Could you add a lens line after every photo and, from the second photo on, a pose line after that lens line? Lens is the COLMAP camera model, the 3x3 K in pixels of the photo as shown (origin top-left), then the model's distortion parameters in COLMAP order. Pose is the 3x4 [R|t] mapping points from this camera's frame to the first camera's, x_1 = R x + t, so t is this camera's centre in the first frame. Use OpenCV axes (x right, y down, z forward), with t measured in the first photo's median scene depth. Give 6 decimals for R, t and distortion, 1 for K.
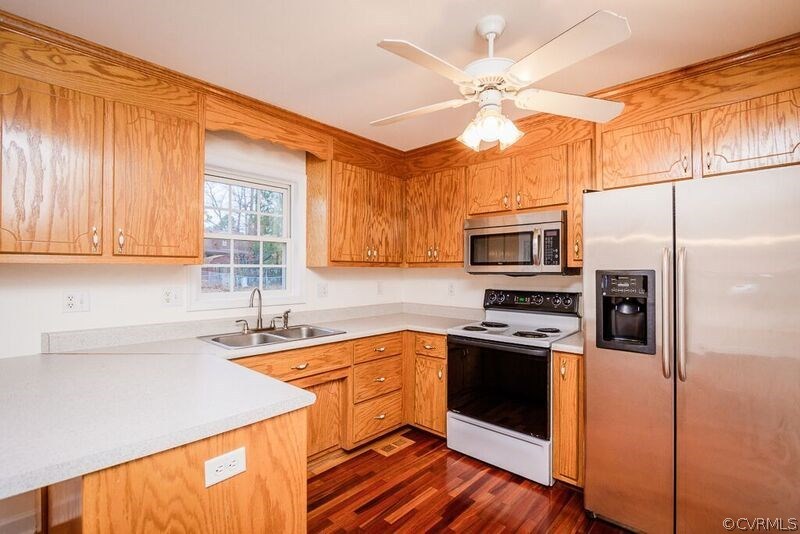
lens RADIAL K [[375.8, 0, 400.0], [0, 375.8, 267.0], [0, 0, 1]] dist [-0.001301, -0.000046]
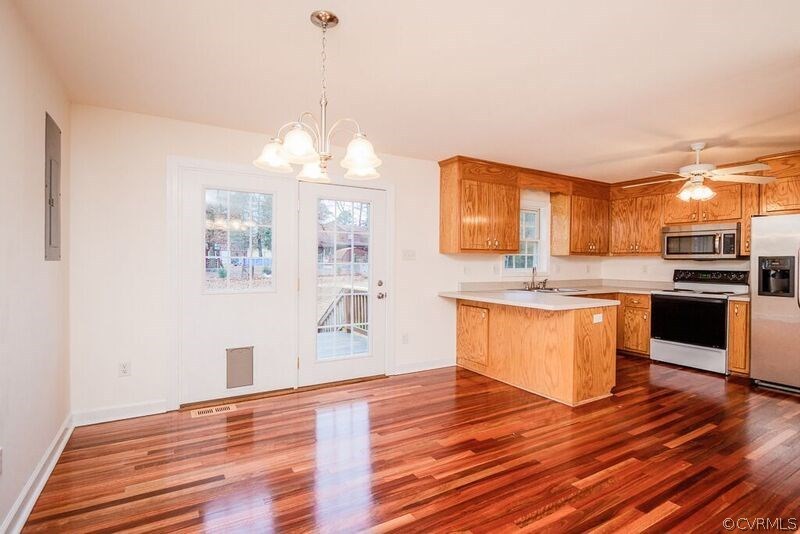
lens RADIAL K [[346.5, 0, 401.7], [0, 346.5, 263.4], [0, 0, 1]] dist [0.001940, -0.000303]
pose [[0.937915, 0.008992, -0.346749, -0.413513], [-0.003223, 0.999847, 0.017213, 0.013523], [0.346851, -0.015027, 0.937800, -0.930734]]
